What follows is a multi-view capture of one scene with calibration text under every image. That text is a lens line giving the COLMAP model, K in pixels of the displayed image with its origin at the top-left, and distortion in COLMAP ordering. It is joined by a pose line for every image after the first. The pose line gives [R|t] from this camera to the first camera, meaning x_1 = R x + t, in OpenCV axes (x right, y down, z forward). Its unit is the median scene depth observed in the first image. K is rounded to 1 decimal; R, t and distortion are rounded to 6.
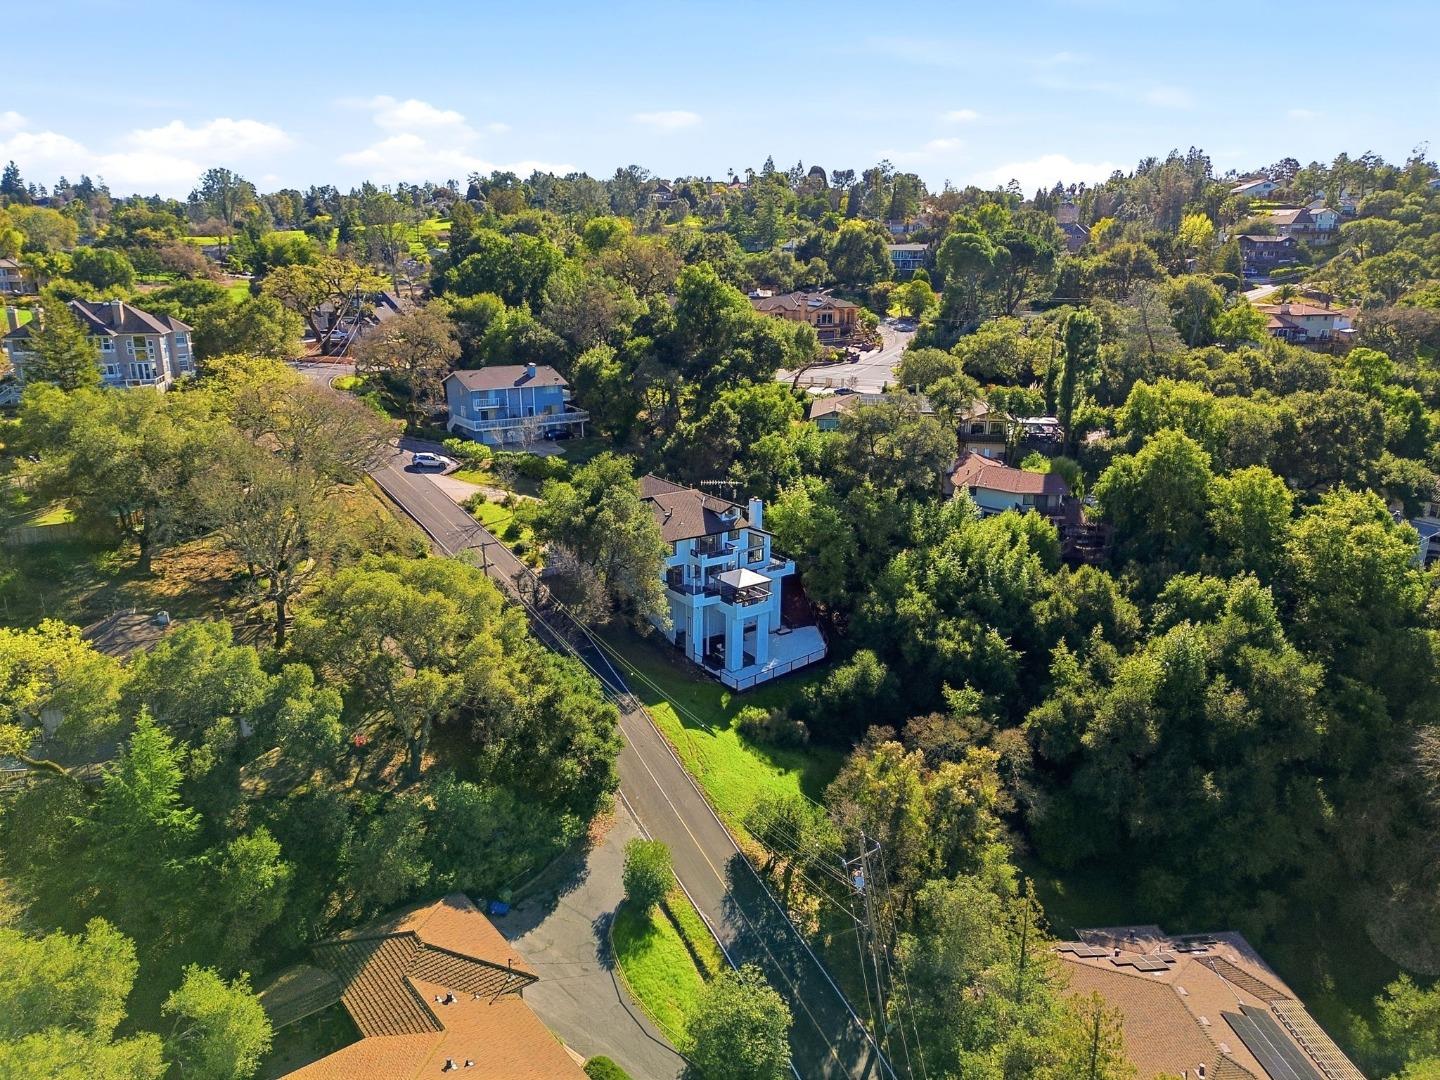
lens RADIAL K [[1017.0, 0, 720.0], [0, 1017.0, 540.0], [0, 0, 1]] dist [0.058884, -0.050975]
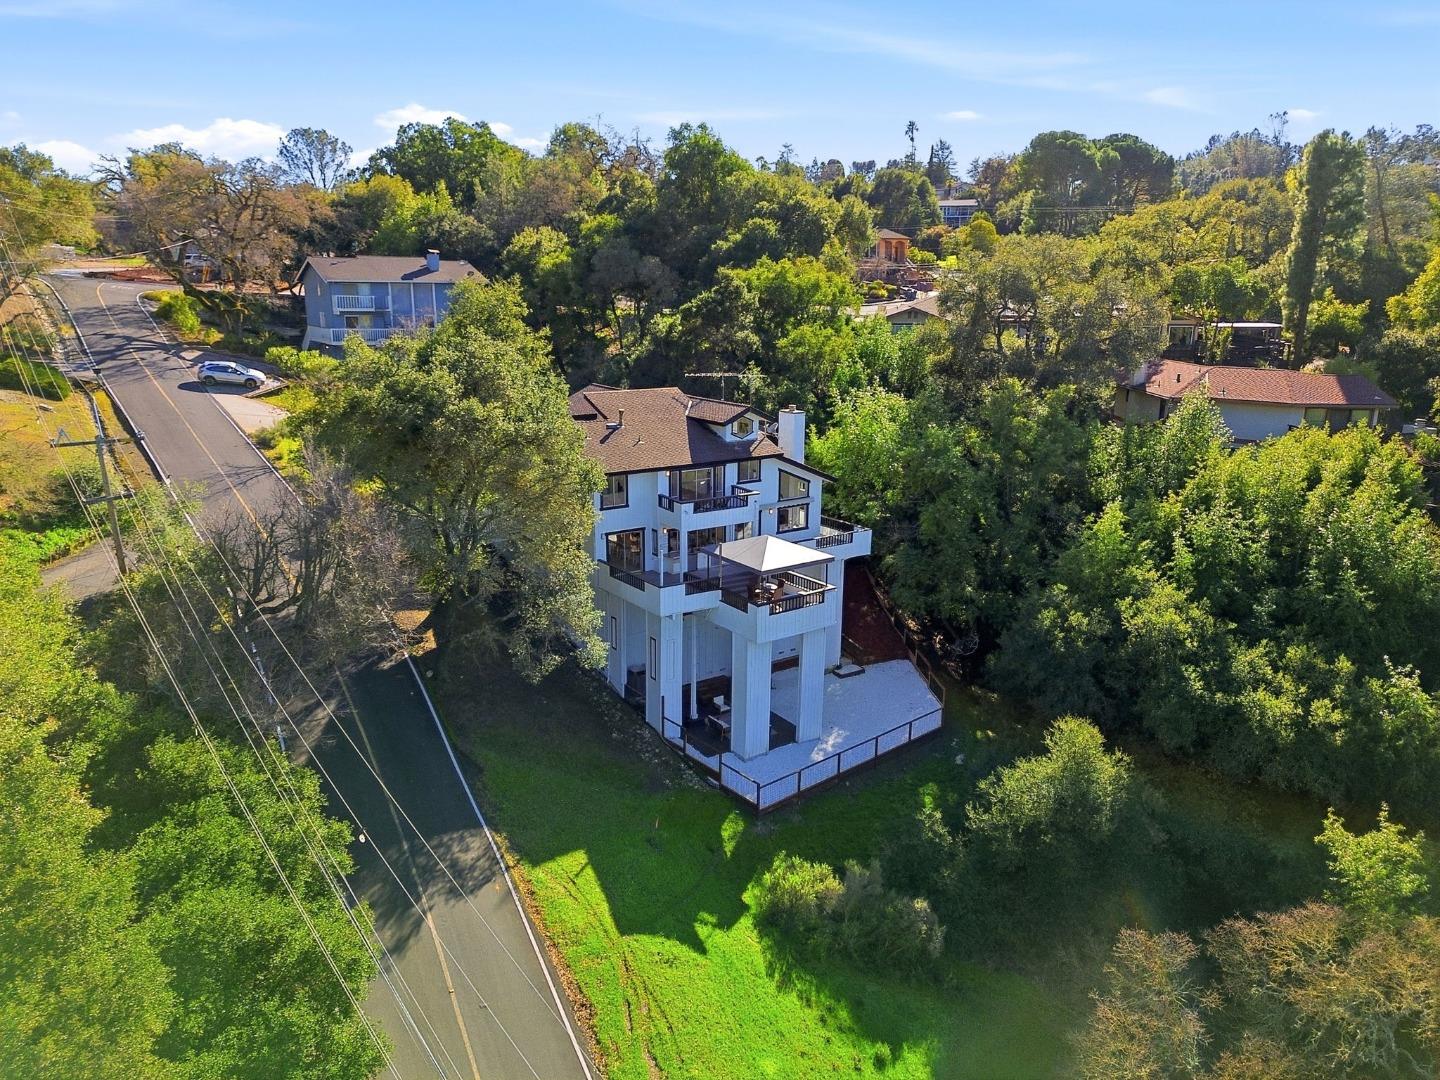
lens RADIAL K [[1017.0, 0, 720.0], [0, 1017.0, 540.0], [0, 0, 1]] dist [0.058884, -0.050975]
pose [[0.999960, 0.003618, -0.008238, 0.003545], [-0.003901, 0.999396, -0.034543, 0.046847], [0.008108, 0.034573, 0.999369, 0.533715]]
